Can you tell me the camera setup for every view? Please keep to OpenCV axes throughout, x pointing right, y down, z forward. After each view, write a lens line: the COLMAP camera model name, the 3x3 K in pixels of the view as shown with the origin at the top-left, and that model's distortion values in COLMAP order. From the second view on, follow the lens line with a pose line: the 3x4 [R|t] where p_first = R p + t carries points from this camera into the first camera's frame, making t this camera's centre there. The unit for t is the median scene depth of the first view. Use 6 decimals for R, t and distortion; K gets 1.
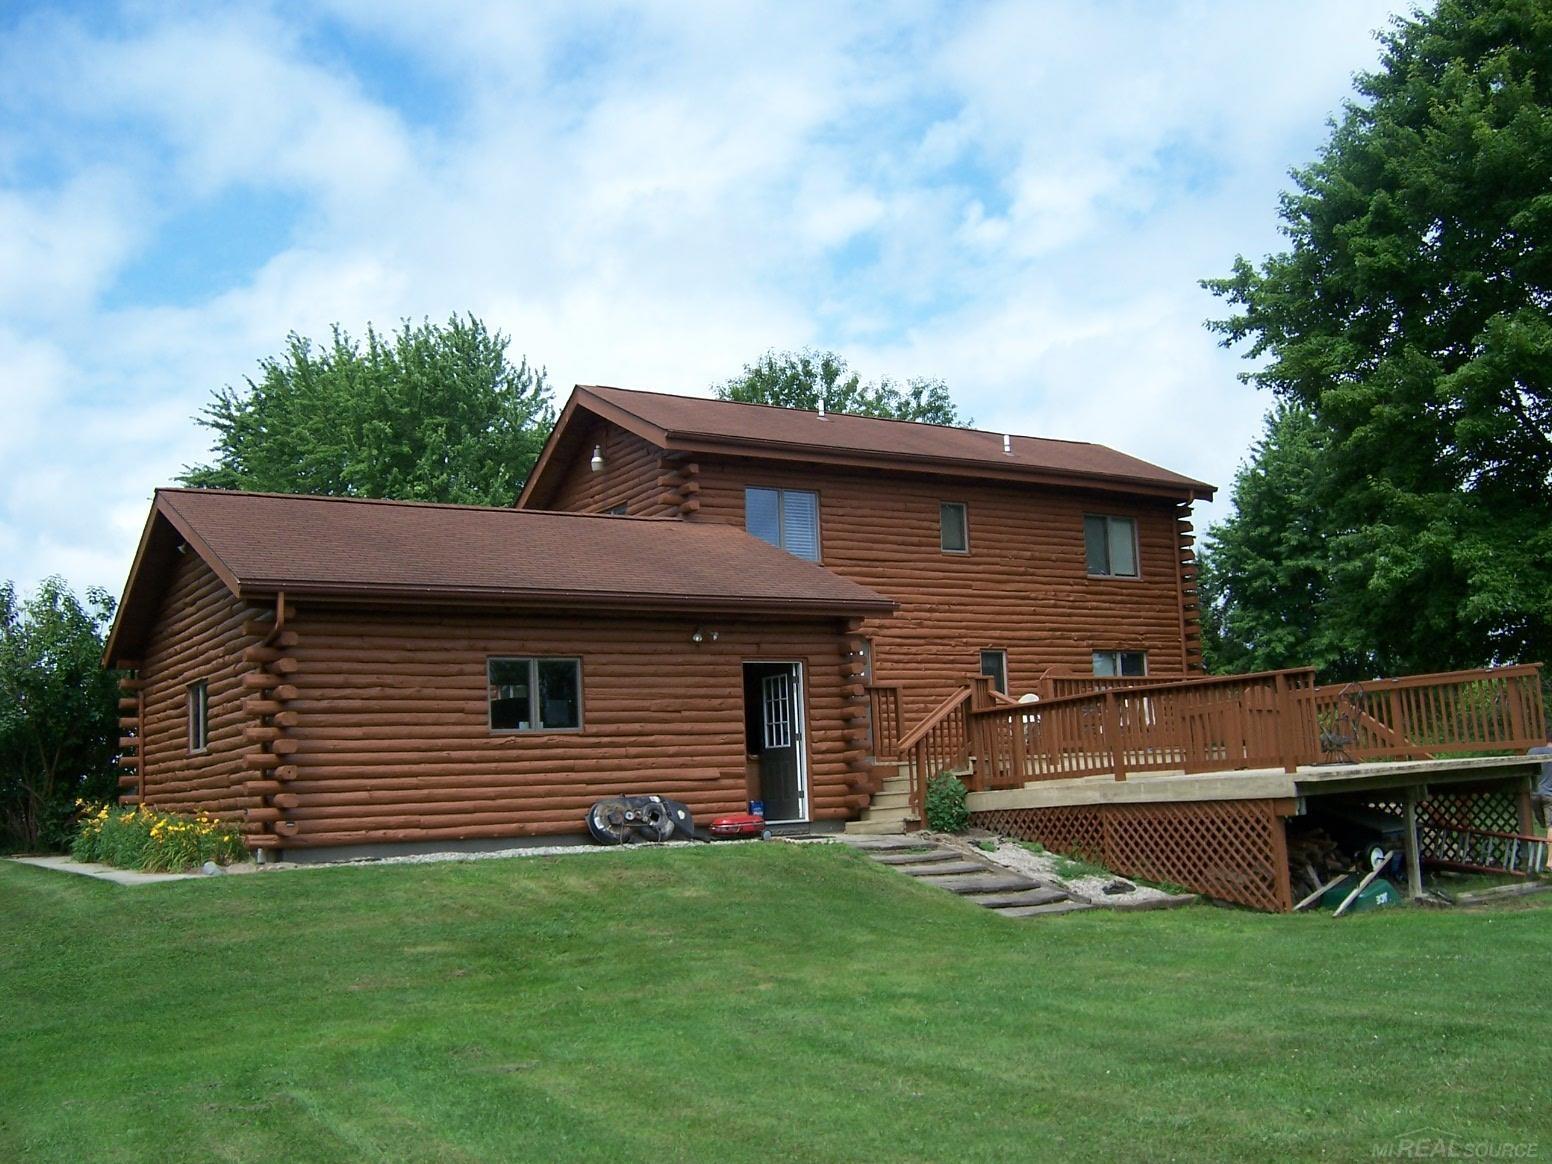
lens RADIAL K [[1545.2, 0, 808.3], [0, 1545.2, 593.3], [0, 0, 1]] dist [-0.150839, 0.245569]
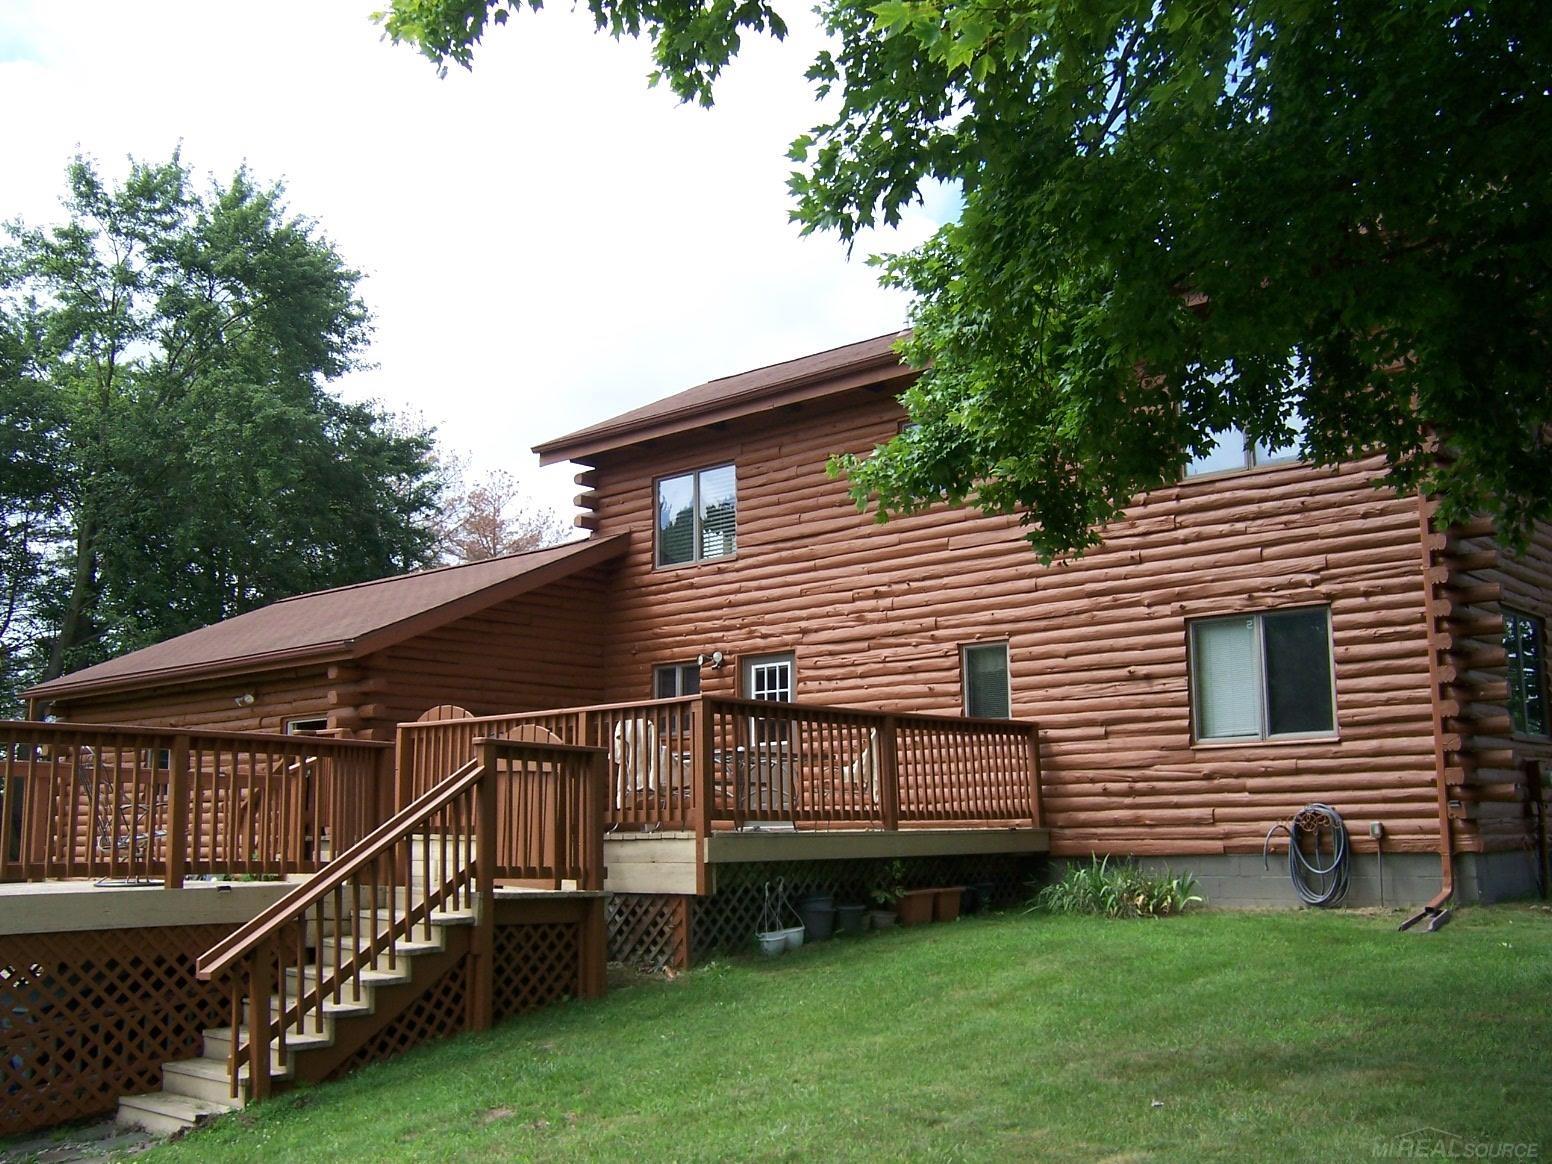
lens RADIAL K [[1545.2, 0, 808.3], [0, 1545.2, 593.3], [0, 0, 1]] dist [-0.150839, 0.245569]
pose [[0.283456, -0.105330, -0.953183, 0.694450], [0.119429, 0.990089, -0.073892, 0.054873], [0.951520, -0.092893, 0.293226, 0.774231]]
